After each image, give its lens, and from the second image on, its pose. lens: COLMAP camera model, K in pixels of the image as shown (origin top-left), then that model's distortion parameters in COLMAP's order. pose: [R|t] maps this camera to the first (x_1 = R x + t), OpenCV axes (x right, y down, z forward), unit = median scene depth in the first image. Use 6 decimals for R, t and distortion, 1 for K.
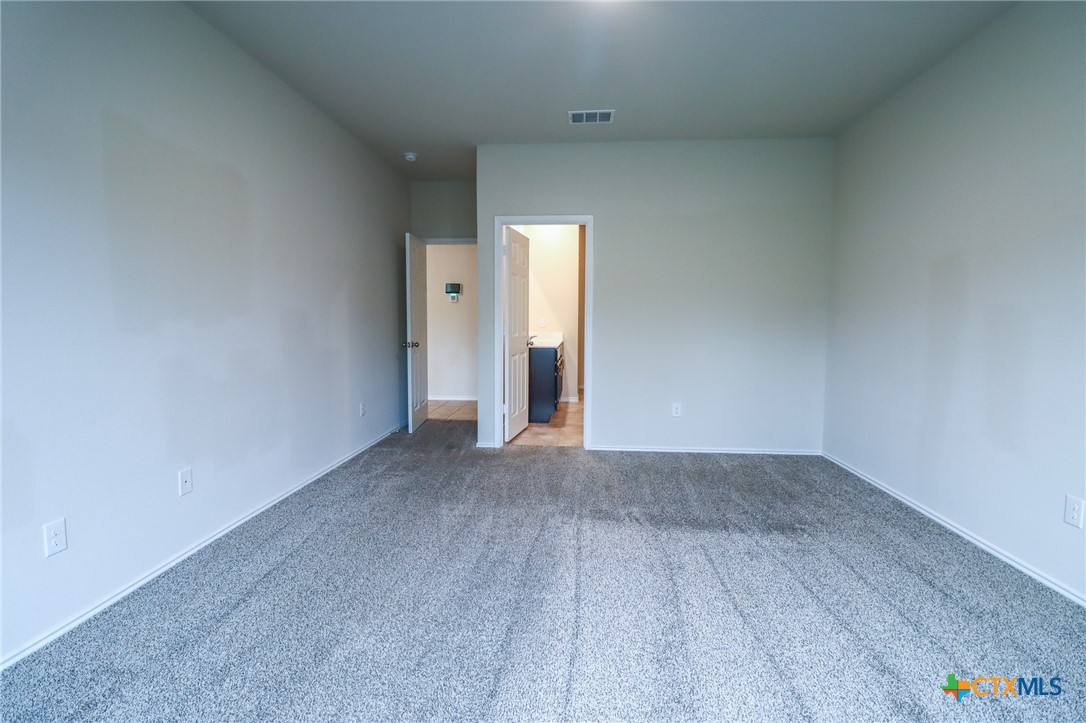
lens RADIAL K [[511.4, 0, 542.5], [0, 511.4, 318.1], [0, 0, 1]] dist [0.000557, -0.010897]
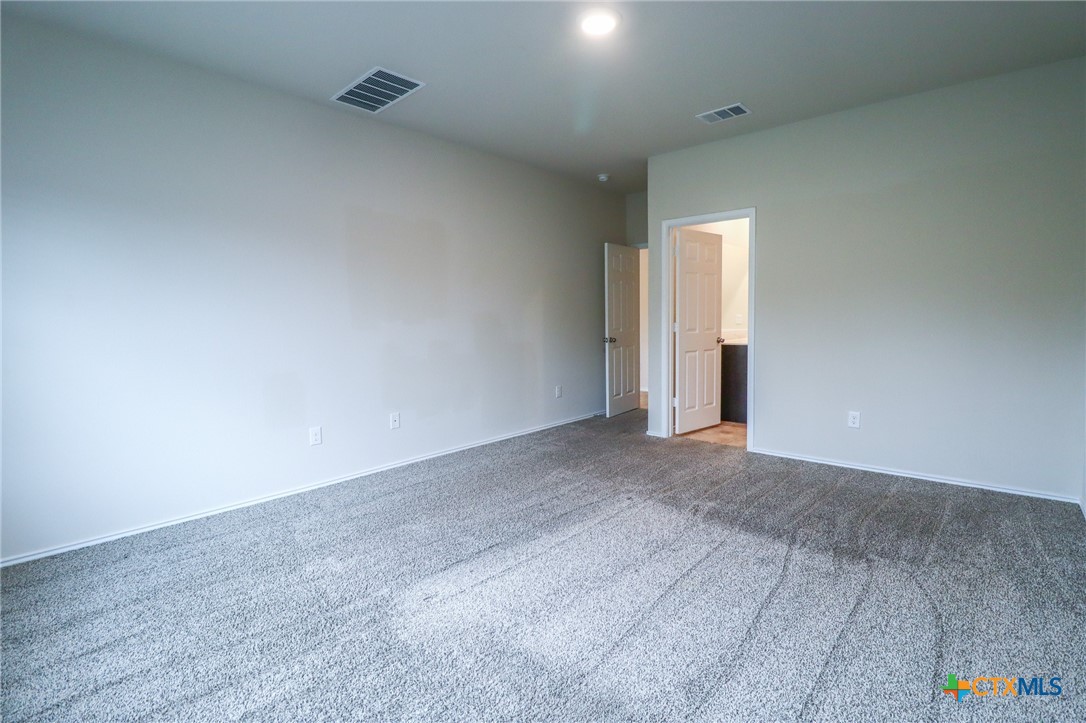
lens RADIAL K [[523.0, 0, 544.7], [0, 523.0, 304.5], [0, 0, 1]] dist [0.000422, -0.011123]
pose [[0.792115, -0.027779, -0.609739, 0.469056], [0.014909, 0.999546, -0.026169, 0.000989], [0.610189, 0.011639, 0.792170, -0.021450]]
